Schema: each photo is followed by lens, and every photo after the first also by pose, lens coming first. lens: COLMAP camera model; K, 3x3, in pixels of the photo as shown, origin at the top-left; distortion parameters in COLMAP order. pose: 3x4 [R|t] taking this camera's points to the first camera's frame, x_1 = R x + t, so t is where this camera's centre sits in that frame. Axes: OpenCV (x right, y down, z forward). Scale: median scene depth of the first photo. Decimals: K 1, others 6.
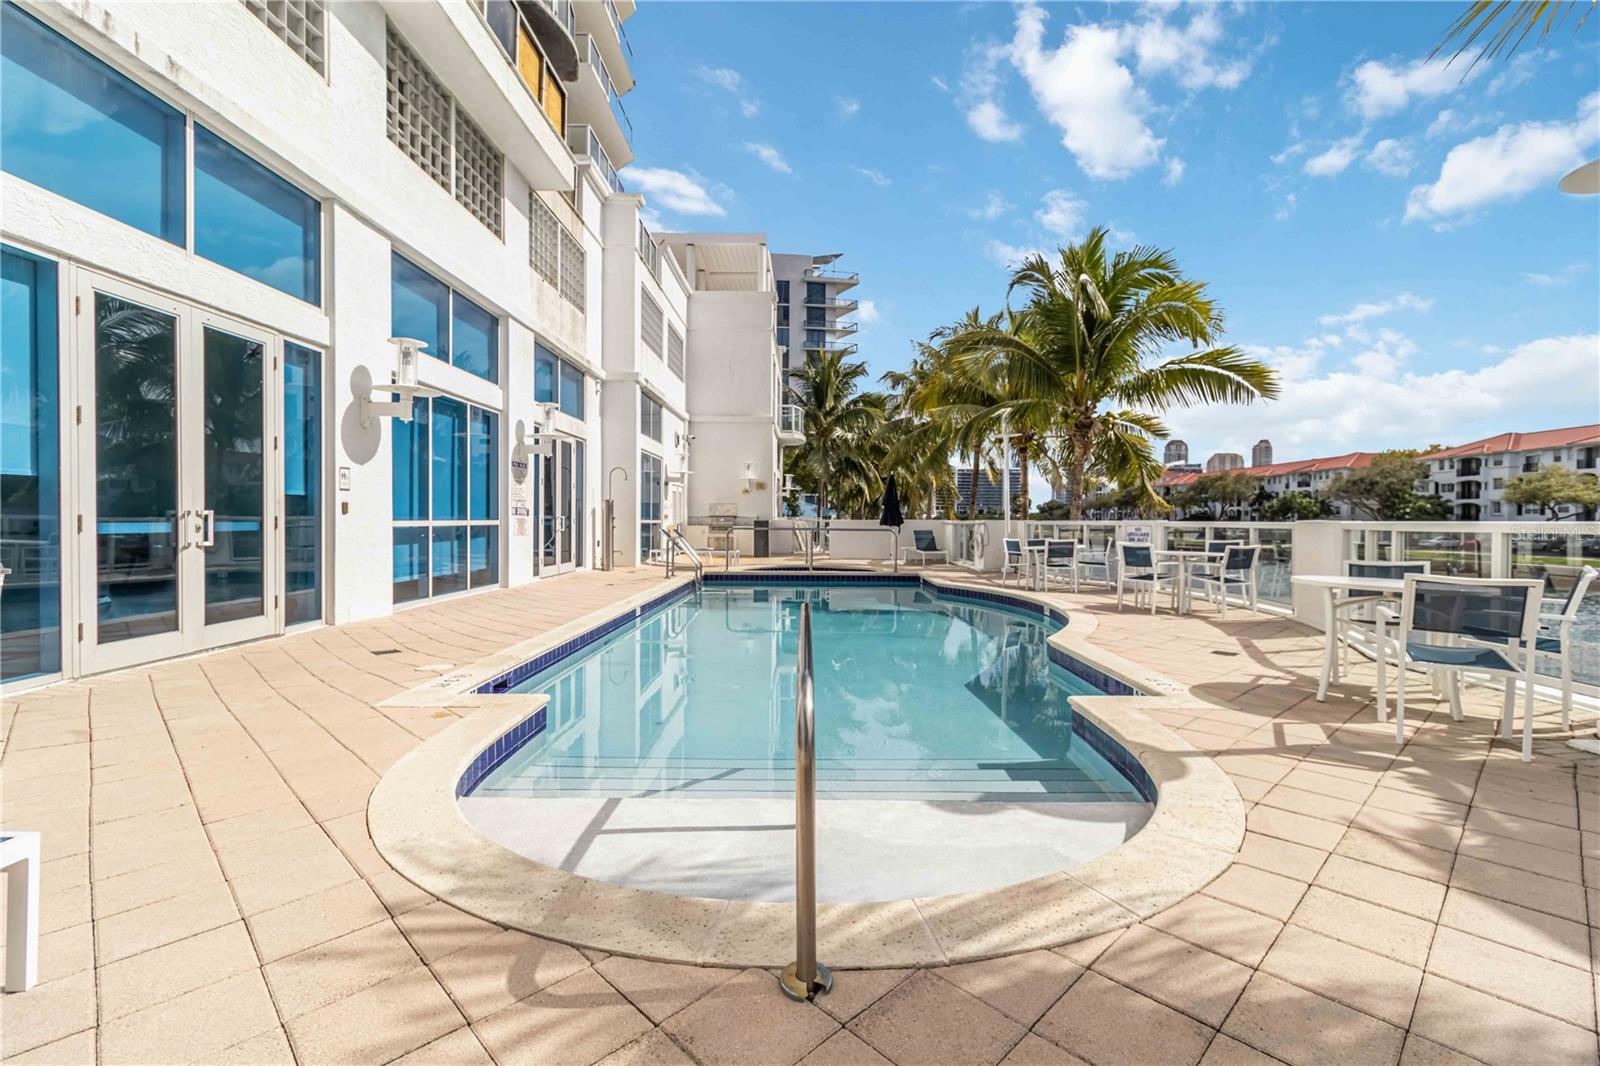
lens RADIAL K [[736.9, 0, 811.5], [0, 736.9, 529.2], [0, 0, 1]] dist [0.003175, 0.000551]
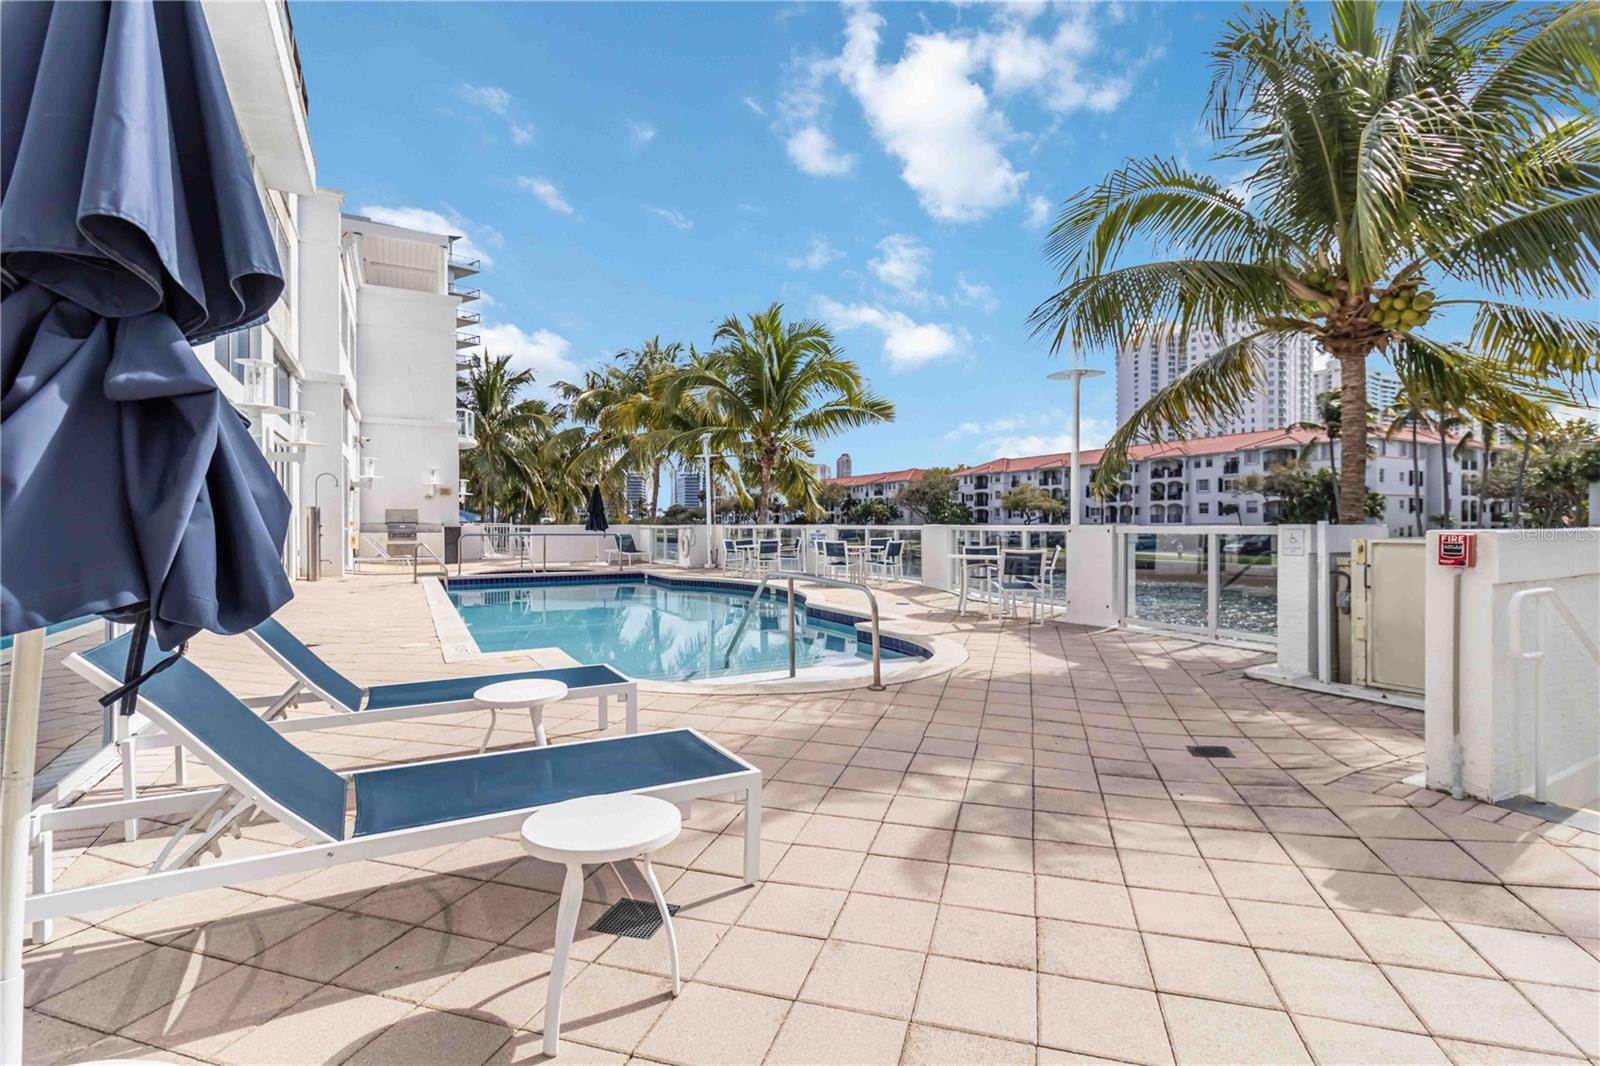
lens RADIAL K [[736.9, 0, 811.5], [0, 736.9, 529.2], [0, 0, 1]] dist [0.003175, 0.000551]
pose [[0.875719, -0.009856, 0.482721, -0.103949], [0.012180, 0.999924, -0.001680, -0.000702], [-0.482668, 0.007351, 0.875772, -0.090614]]
